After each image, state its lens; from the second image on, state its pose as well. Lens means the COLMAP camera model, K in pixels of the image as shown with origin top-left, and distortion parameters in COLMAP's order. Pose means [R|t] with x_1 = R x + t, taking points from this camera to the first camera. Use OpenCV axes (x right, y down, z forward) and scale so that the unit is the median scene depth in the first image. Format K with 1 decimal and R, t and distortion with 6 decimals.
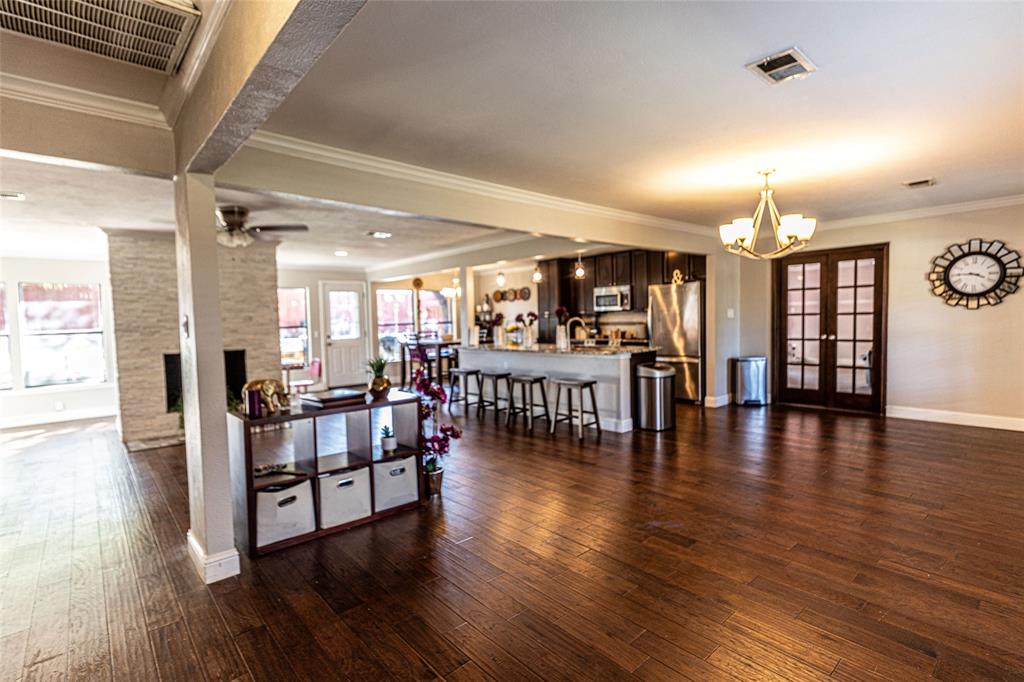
lens RADIAL K [[491.0, 0, 511.7], [0, 491.0, 343.7], [0, 0, 1]] dist [0.001569, 0.001560]
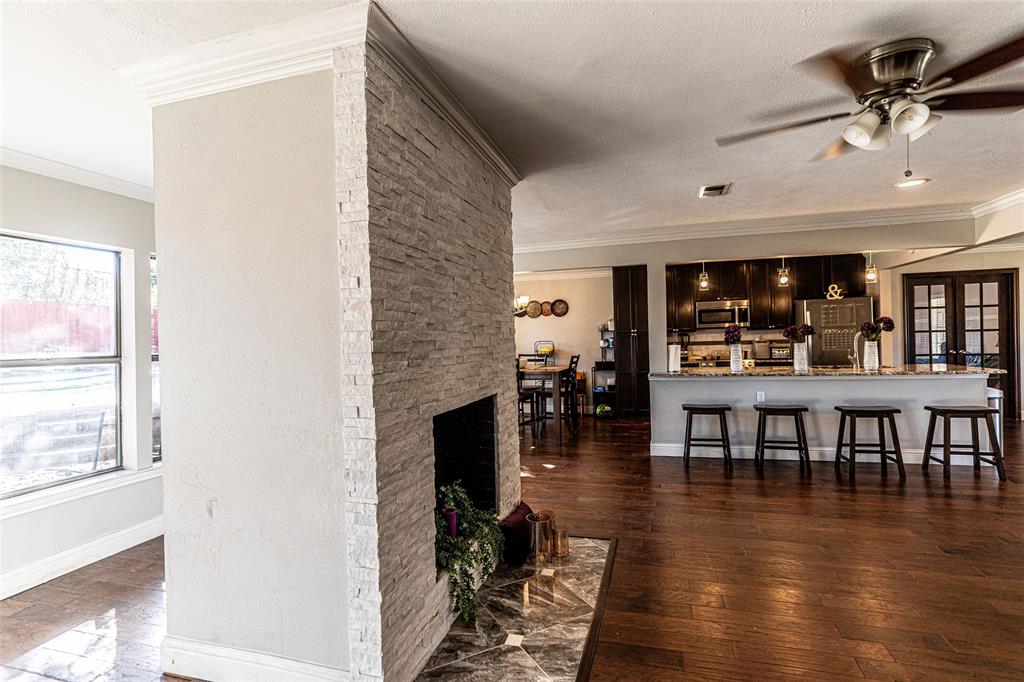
lens RADIAL K [[491.0, 0, 512.2], [0, 491.0, 340.1], [0, 0, 1]] dist [0.001569, 0.001560]
pose [[0.845895, 0.000899, 0.533349, -0.791436], [0.033184, 0.997973, -0.054311, -0.012902], [-0.532316, 0.063640, 0.844150, 0.614440]]
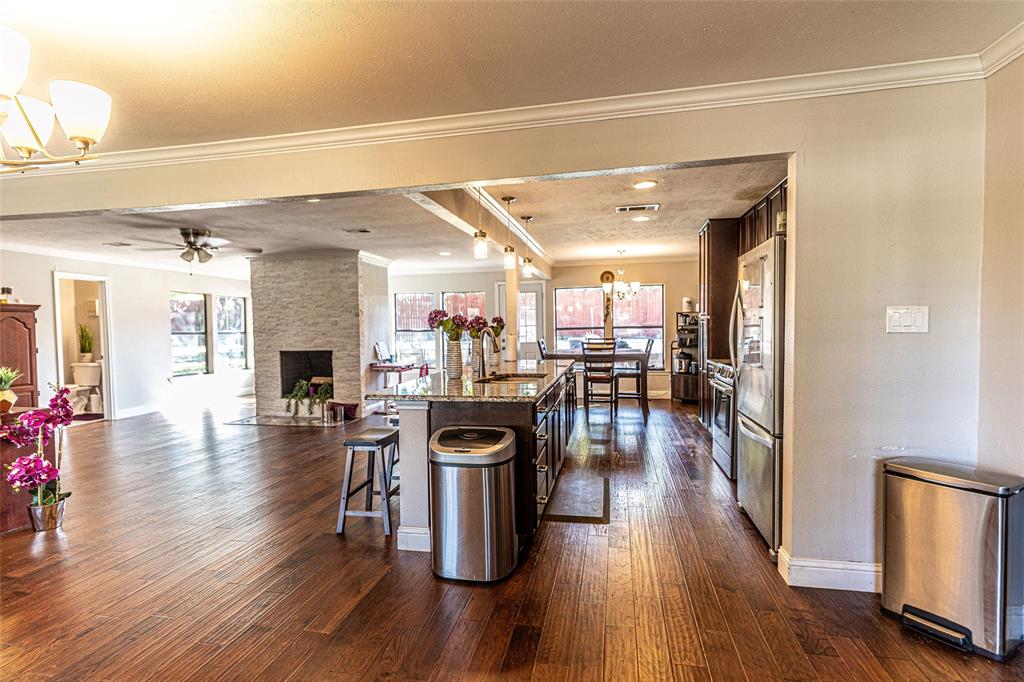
lens RADIAL K [[491.0, 0, 513.3], [0, 491.0, 342.8], [0, 0, 1]] dist [0.001569, 0.001560]
pose [[0.599315, 0.042460, -0.799386, 0.611197], [-0.039766, 0.998939, 0.023246, -0.049347], [0.799525, 0.017856, 0.600368, 0.672777]]
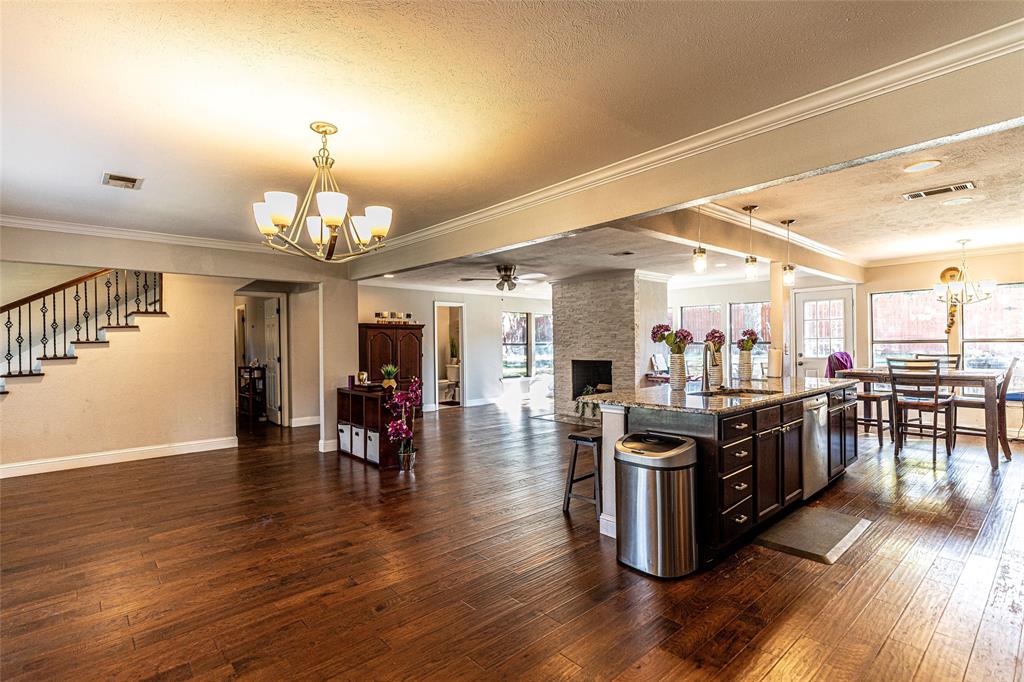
lens RADIAL K [[491.0, 0, 517.1], [0, 491.0, 341.8], [0, 0, 1]] dist [0.001569, 0.001560]
pose [[0.008811, 0.023177, -0.999693, 0.714040], [-0.037562, 0.999033, 0.022830, -0.056954], [0.999255, 0.037350, 0.009673, 0.762792]]
